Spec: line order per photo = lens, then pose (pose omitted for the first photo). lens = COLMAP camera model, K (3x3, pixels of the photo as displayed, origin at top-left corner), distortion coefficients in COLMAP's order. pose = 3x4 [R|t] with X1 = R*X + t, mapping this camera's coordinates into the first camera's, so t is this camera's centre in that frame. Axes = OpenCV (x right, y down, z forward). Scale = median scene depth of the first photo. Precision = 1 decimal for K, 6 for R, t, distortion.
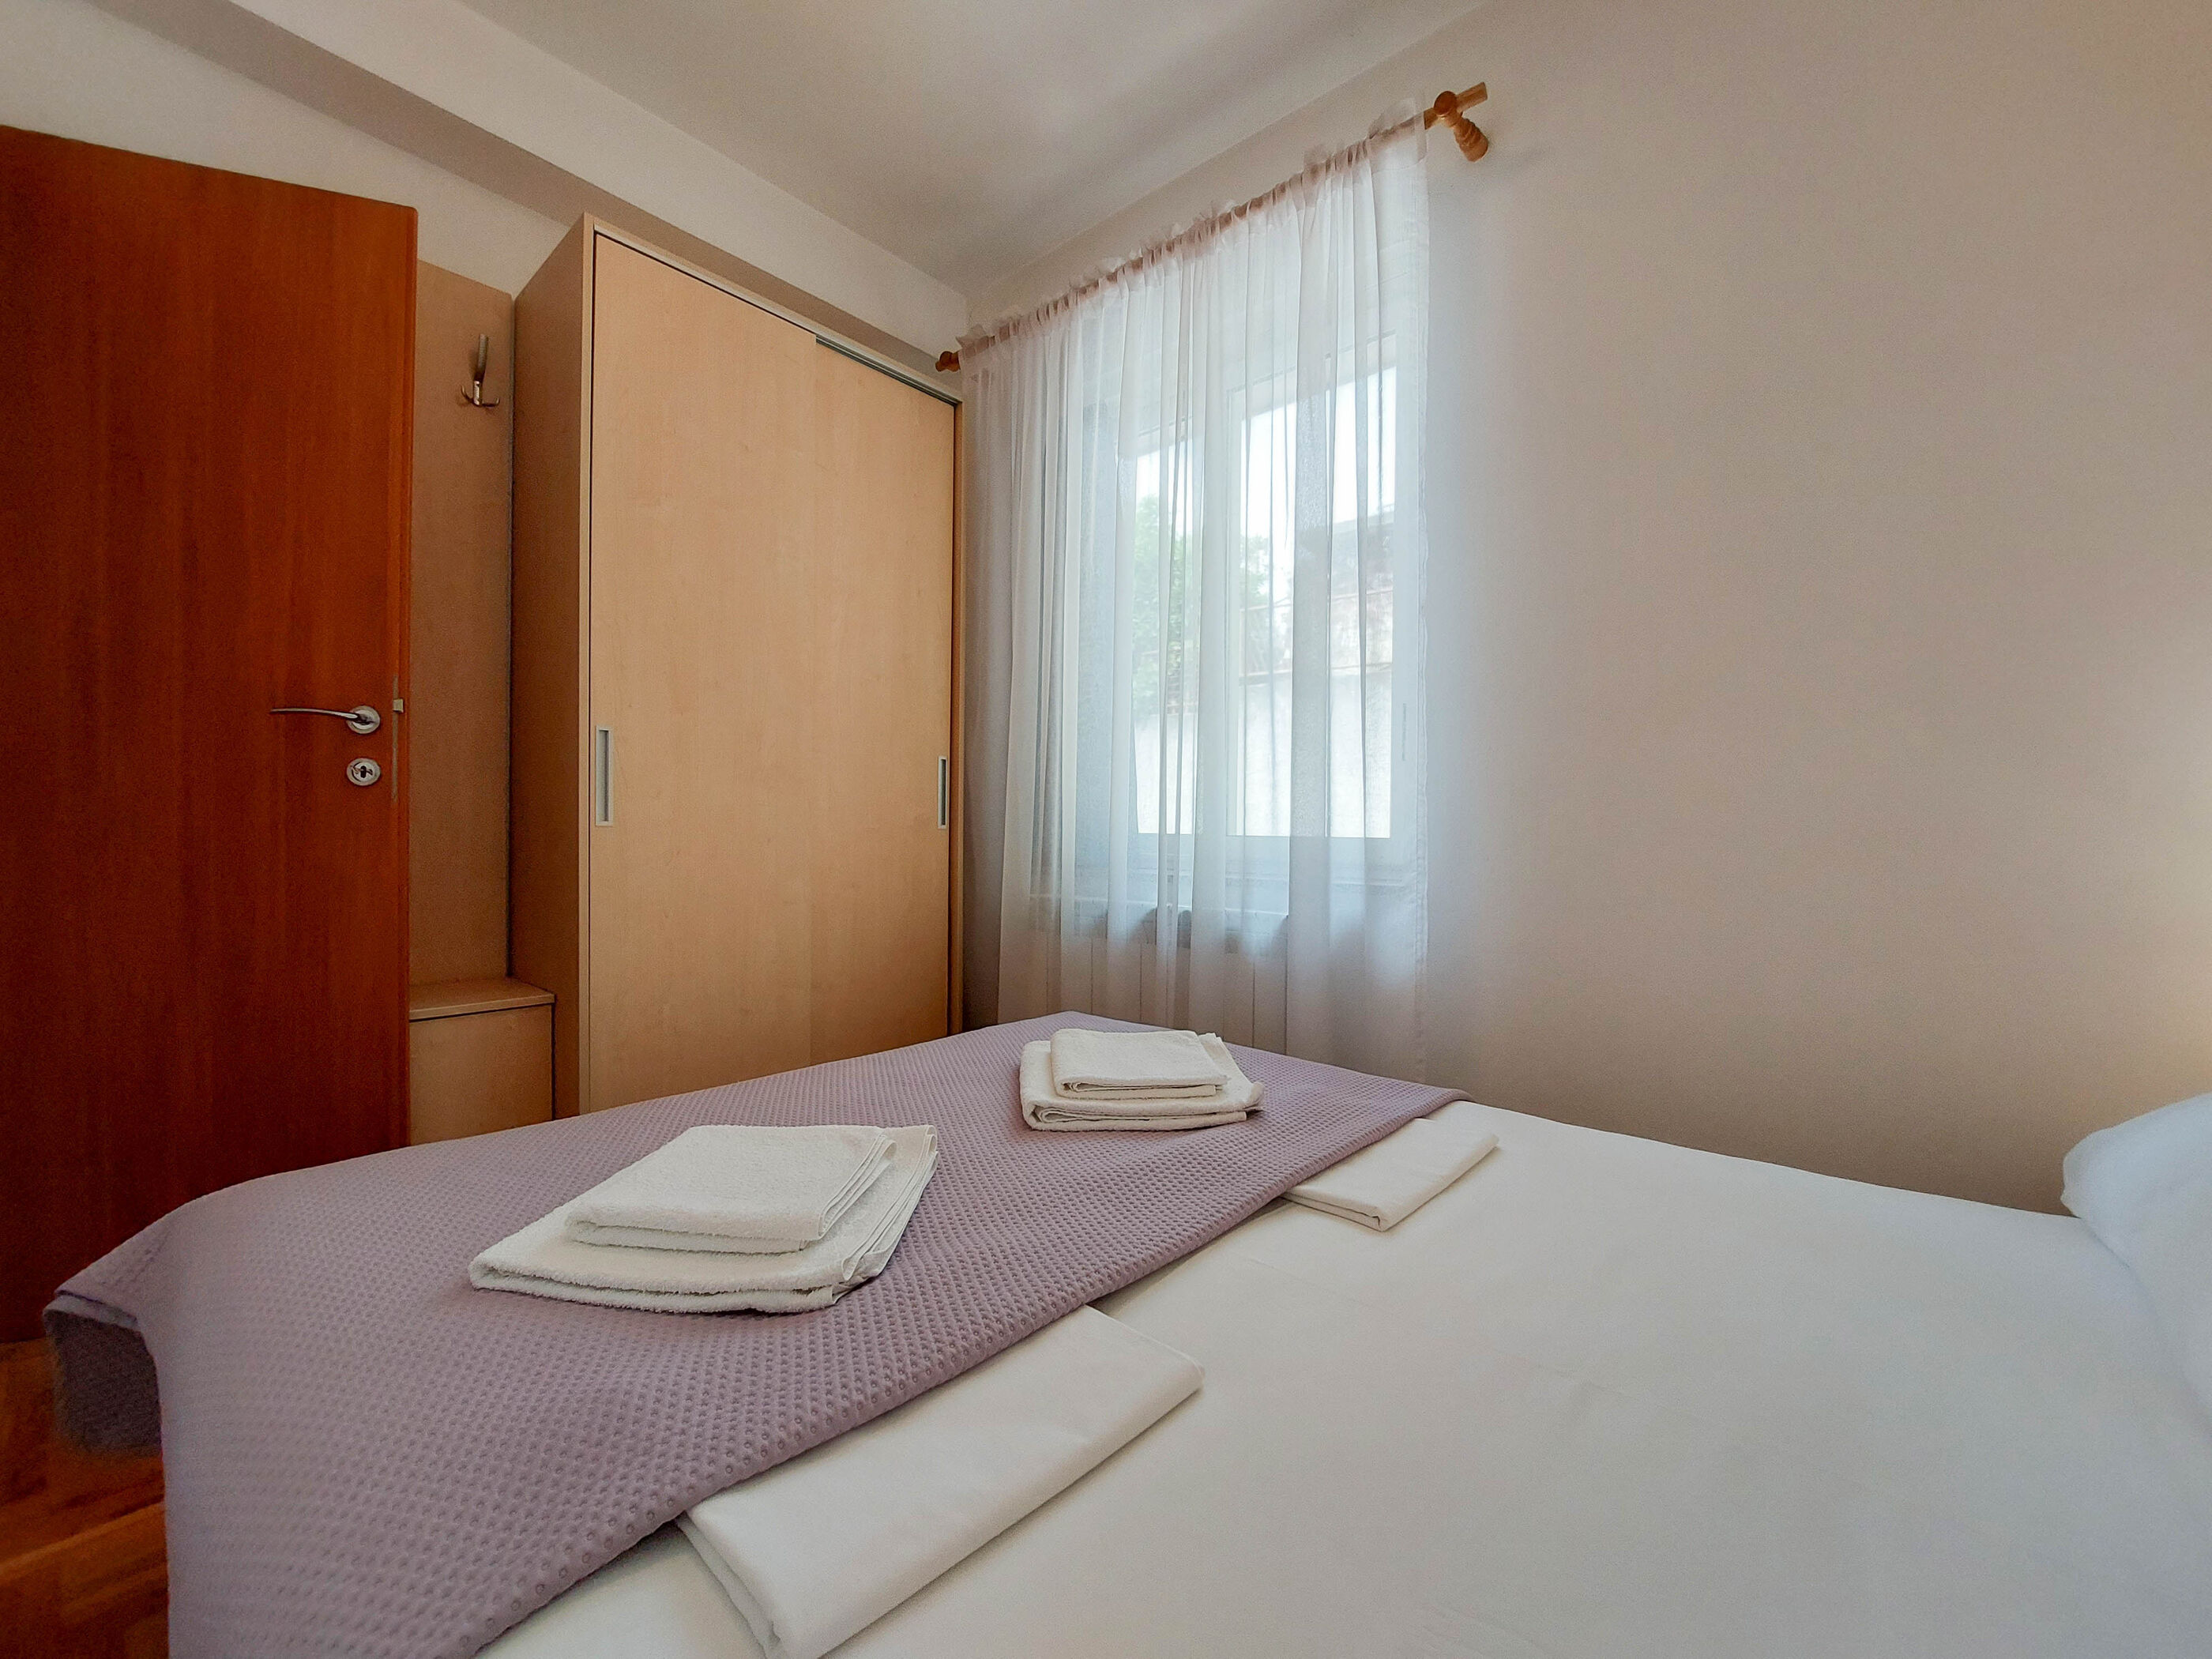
lens RADIAL K [[881.4, 0, 1108.4], [0, 881.4, 824.8], [0, 0, 1]] dist [-0.001574, -0.000210]
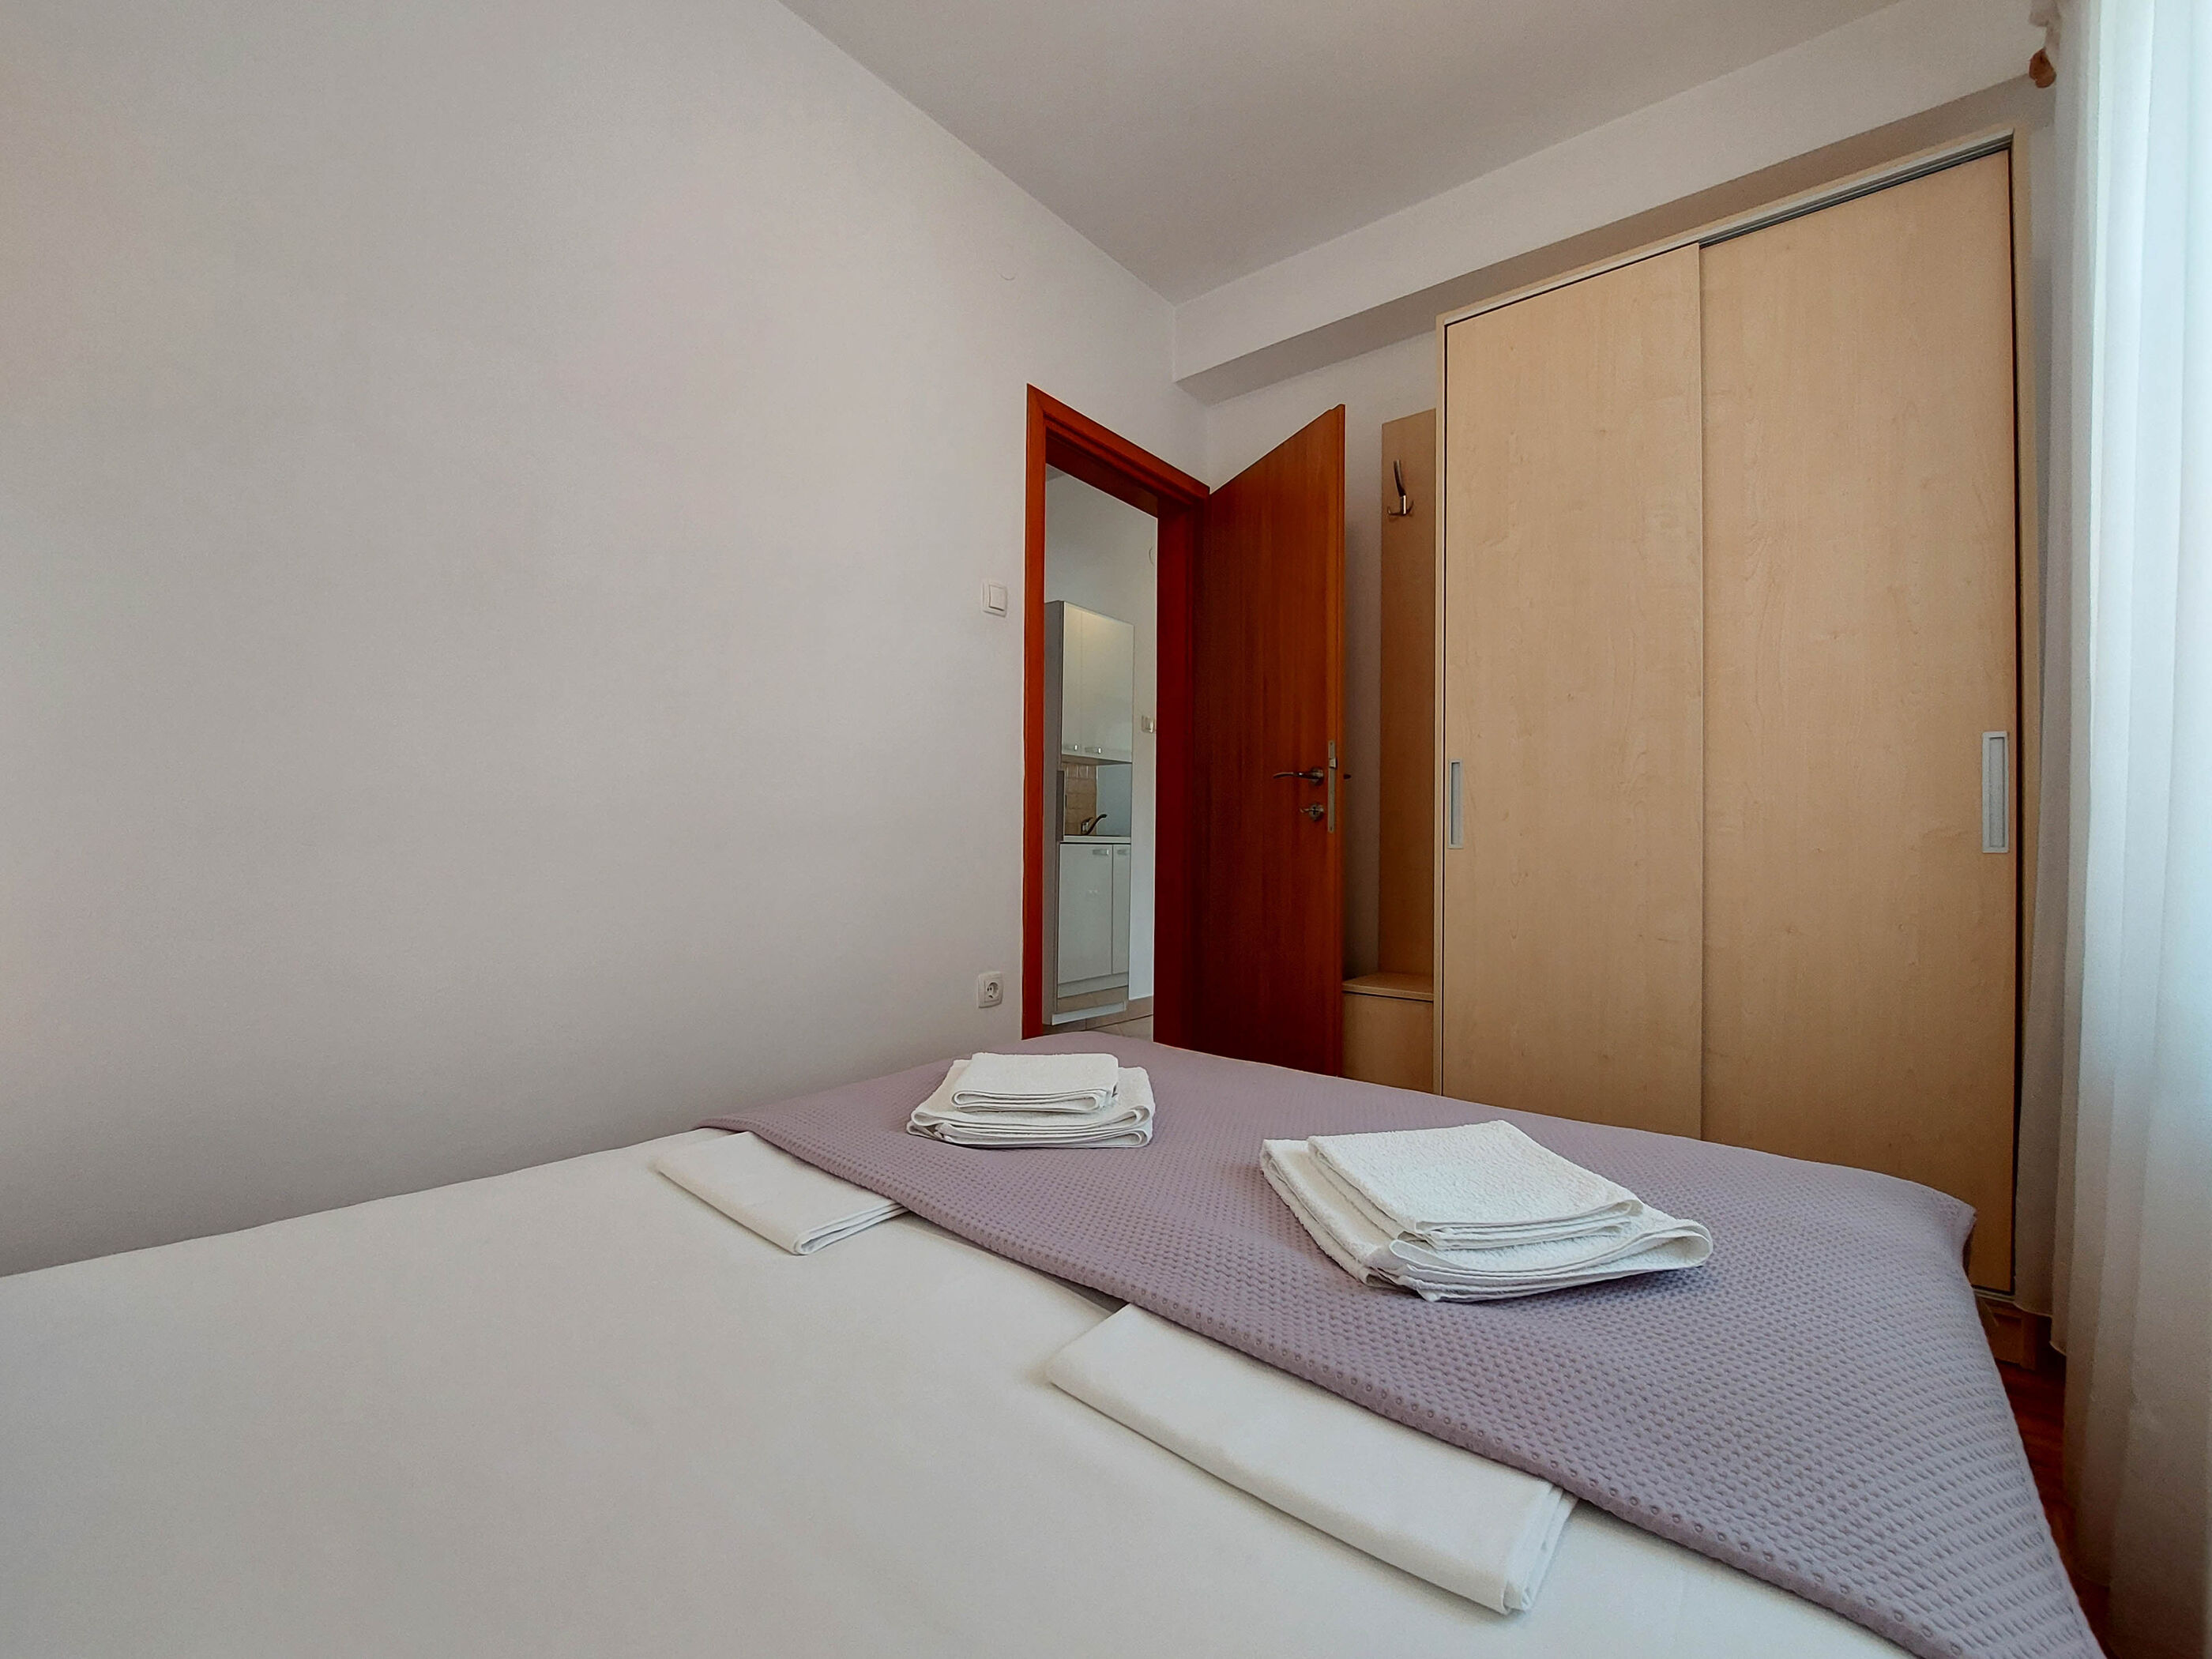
lens RADIAL K [[912.5, 0, 1106.0], [0, 912.5, 829.5], [0, 0, 1]] dist [-0.000051, -0.000053]
pose [[0.038806, -0.022324, -0.998997, 0.621231], [-0.005547, 0.999730, -0.022556, 0.006883], [0.999231, 0.006417, 0.038672, 0.572945]]
